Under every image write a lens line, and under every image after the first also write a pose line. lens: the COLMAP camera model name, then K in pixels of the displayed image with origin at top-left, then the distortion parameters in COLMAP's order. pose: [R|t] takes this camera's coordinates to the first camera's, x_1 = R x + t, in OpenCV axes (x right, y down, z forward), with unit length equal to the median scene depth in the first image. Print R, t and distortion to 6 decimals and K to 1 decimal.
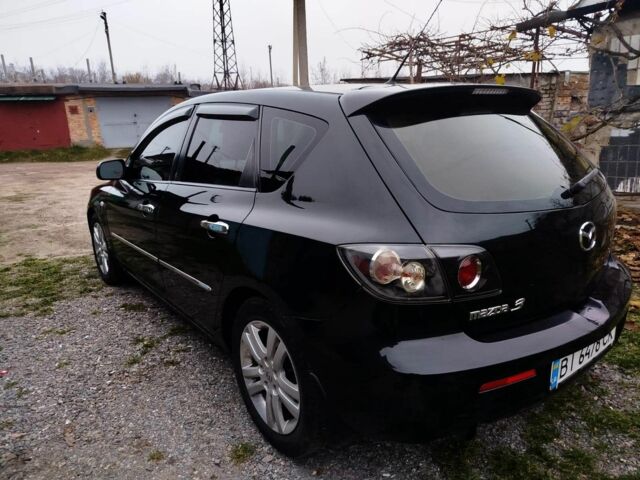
lens RADIAL K [[447.1, 0, 320.3], [0, 447.1, 248.4], [0, 0, 1]] dist [0.033826, -0.035852]
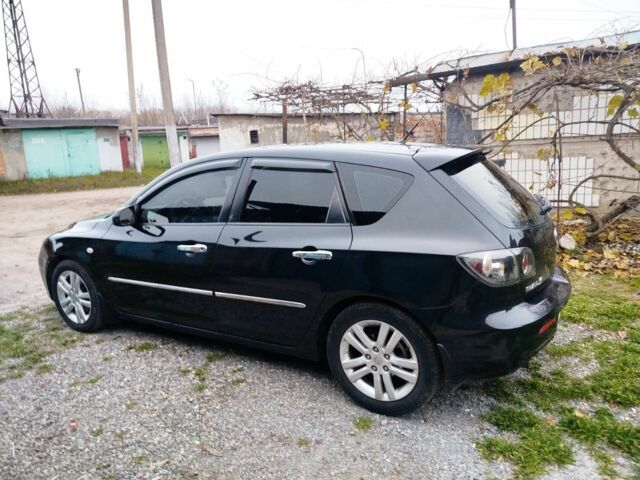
lens RADIAL K [[447.1, 0, 320.3], [0, 447.1, 248.4], [0, 0, 1]] dist [0.033826, -0.035852]
pose [[0.925382, -0.094335, 0.367110, -0.420396], [0.113807, 0.992997, -0.031711, -0.015569], [-0.361547, 0.071124, 0.929637, -0.122937]]
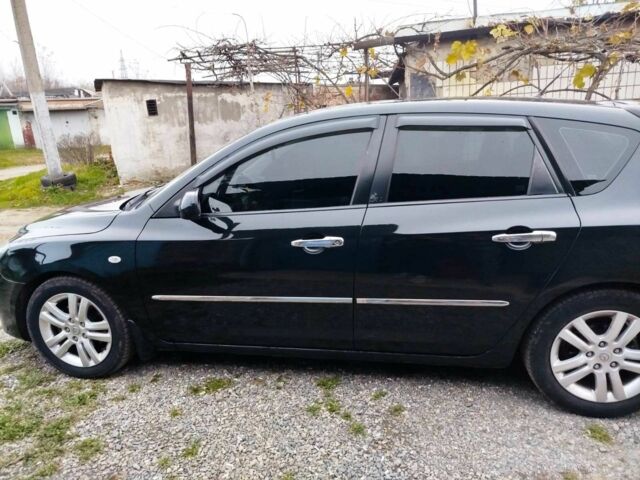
lens RADIAL K [[447.1, 0, 320.3], [0, 447.1, 248.4], [0, 0, 1]] dist [0.033826, -0.035852]
pose [[0.751494, -0.187704, 0.632475, -0.749749], [0.192528, 0.979338, 0.061887, -0.108271], [-0.631023, 0.075261, 0.772105, 0.317565]]
